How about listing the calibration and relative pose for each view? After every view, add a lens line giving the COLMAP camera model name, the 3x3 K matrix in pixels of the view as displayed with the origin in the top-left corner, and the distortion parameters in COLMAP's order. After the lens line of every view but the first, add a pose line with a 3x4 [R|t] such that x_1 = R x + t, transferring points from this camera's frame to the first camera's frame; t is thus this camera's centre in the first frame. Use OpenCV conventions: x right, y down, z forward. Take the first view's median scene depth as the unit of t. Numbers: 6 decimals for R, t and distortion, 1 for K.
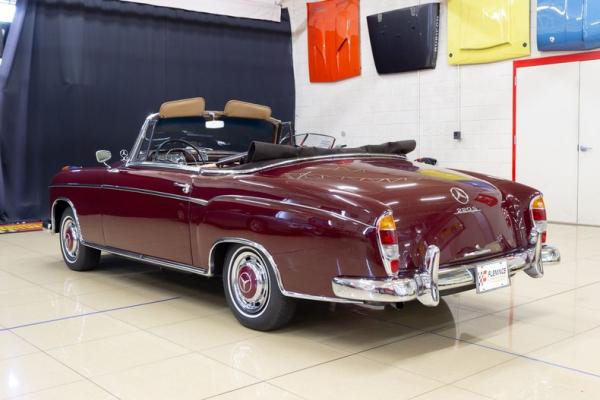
lens RADIAL K [[671.2, 0, 301.4], [0, 671.2, 200.1], [0, 0, 1]] dist [0.007714, 0.009446]
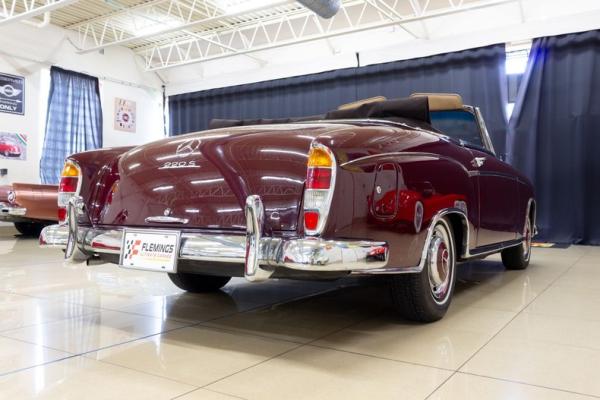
lens RADIAL K [[527.6, 0, 304.9], [0, 527.6, 202.2], [0, 0, 1]] dist [-0.004204, 0.004937]
pose [[0.302770, 0.006243, -0.953043, 0.370972], [-0.094333, 0.995265, -0.023448, 0.024751], [0.948384, 0.097003, 0.301925, 0.416525]]
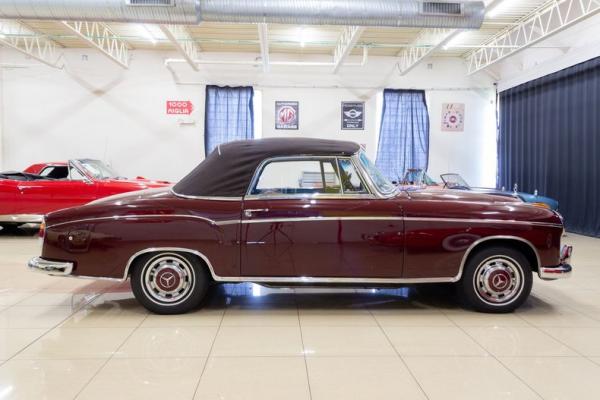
lens RADIAL K [[494.2, 0, 297.9], [0, 494.2, 199.9], [0, 0, 1]] dist [0.019997, 0.004798]
pose [[-0.614401, 0.052678, -0.787234, 0.391506], [-0.069750, 0.990236, 0.120698, -0.092636], [0.785905, 0.129066, -0.604727, 0.947148]]
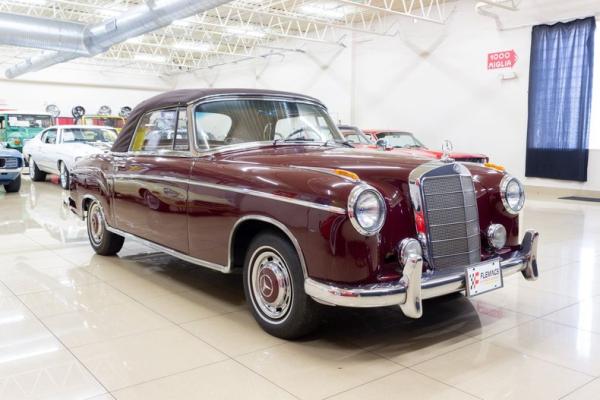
lens RADIAL K [[552.0, 0, 298.8], [0, 552.0, 199.9], [0, 0, 1]] dist [-0.001410, -0.001987]
pose [[-0.999347, 0.004295, 0.035890, -0.128516], [0.011128, 0.981248, 0.192428, -0.091409], [-0.034391, 0.192701, -0.980655, 1.151268]]
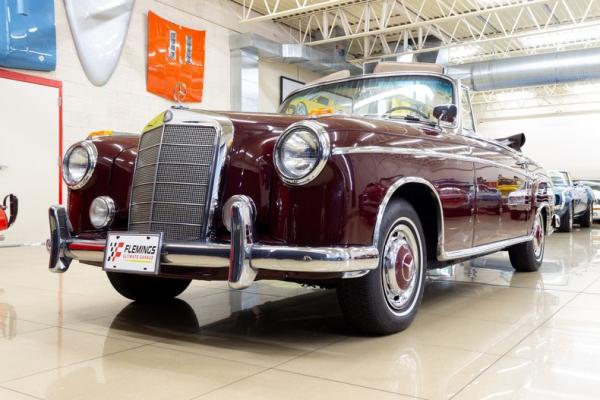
lens RADIAL K [[583.1, 0, 300.5], [0, 583.1, 198.8], [0, 0, 1]] dist [0.021044, 0.012769]
pose [[-0.274043, 0.019741, 0.961515, -0.507519], [0.083832, 0.996474, 0.003434, 0.001772], [-0.958057, 0.081547, -0.274732, 0.824886]]
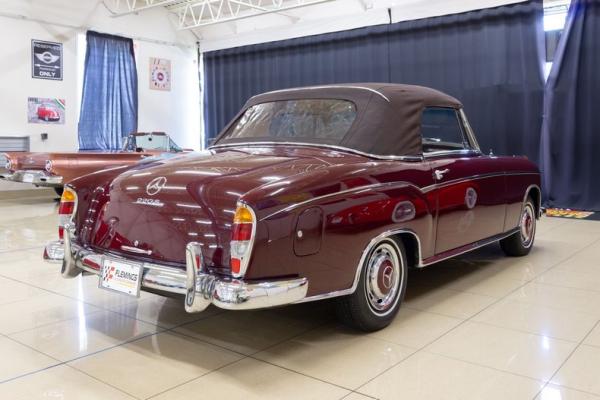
lens RADIAL K [[565.1, 0, 302.1], [0, 565.1, 154.8], [0, 0, 1]] dist [0.005259, -0.006298]
pose [[0.195893, 0.030800, -0.980141, 0.448501], [-0.089879, 0.995863, 0.013331, -0.033446], [0.976498, 0.085483, 0.197851, 0.454681]]
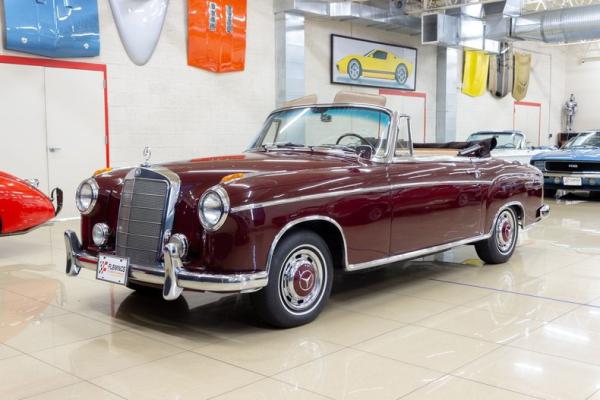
lens RADIAL K [[671.2, 0, 301.4], [0, 671.2, 200.1], [0, 0, 1]] dist [0.007714, 0.009446]
pose [[-0.127916, -0.075133, 0.988935, -0.695156], [0.089496, 0.992184, 0.086956, -0.054430], [-0.987739, 0.099629, -0.120192, 0.750395]]
